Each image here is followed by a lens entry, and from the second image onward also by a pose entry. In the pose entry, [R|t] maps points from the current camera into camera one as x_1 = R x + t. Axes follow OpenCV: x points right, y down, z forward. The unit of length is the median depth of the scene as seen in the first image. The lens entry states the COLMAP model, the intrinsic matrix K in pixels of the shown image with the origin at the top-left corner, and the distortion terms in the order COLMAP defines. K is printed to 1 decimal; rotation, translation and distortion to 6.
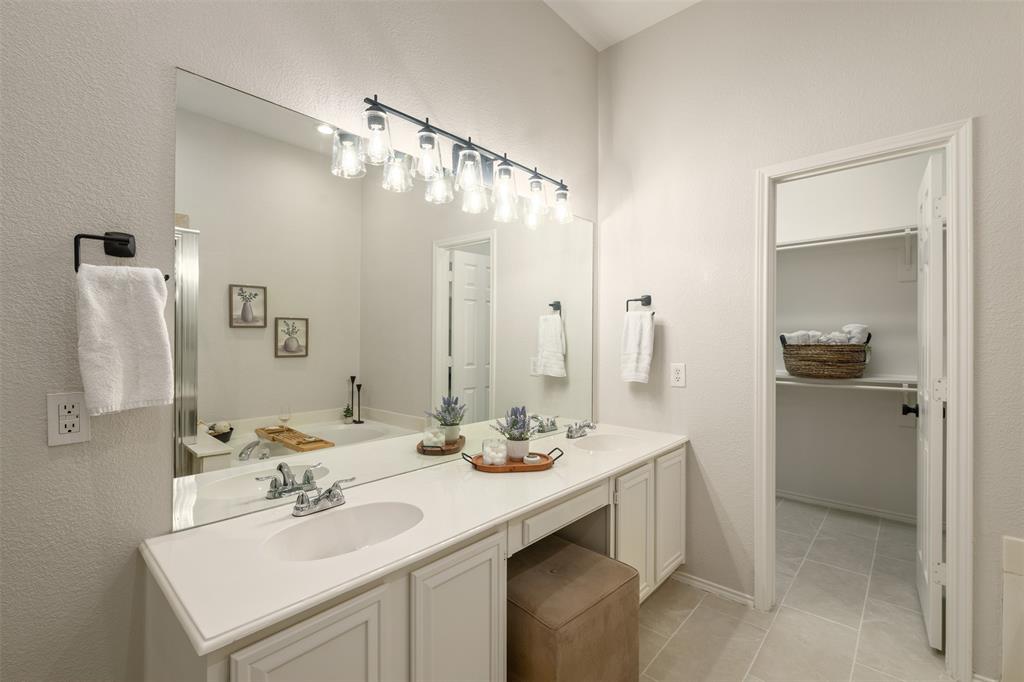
lens RADIAL K [[450.4, 0, 520.4], [0, 450.4, 338.5], [0, 0, 1]] dist [-0.002003, 0.000104]
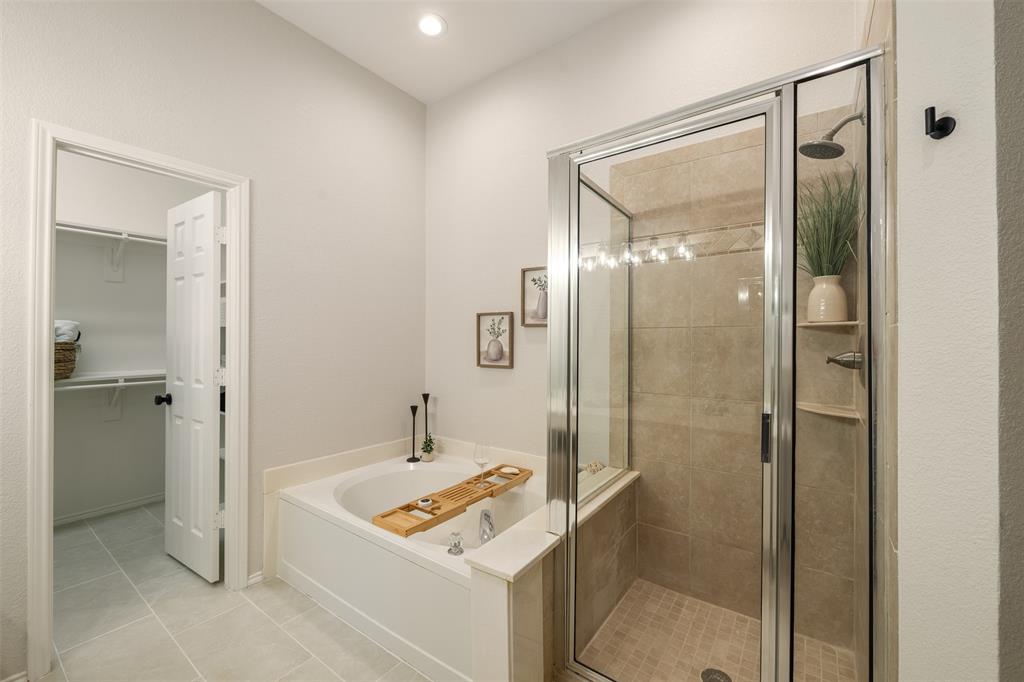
lens RADIAL K [[399.7, 0, 518.0], [0, 399.7, 340.8], [0, 0, 1]] dist [0.002425, -0.000294]
pose [[-0.098286, -0.005098, 0.995145, -0.244544], [-0.007609, 0.999961, 0.004371, -0.001196], [-0.995129, -0.007142, -0.098321, 0.228097]]
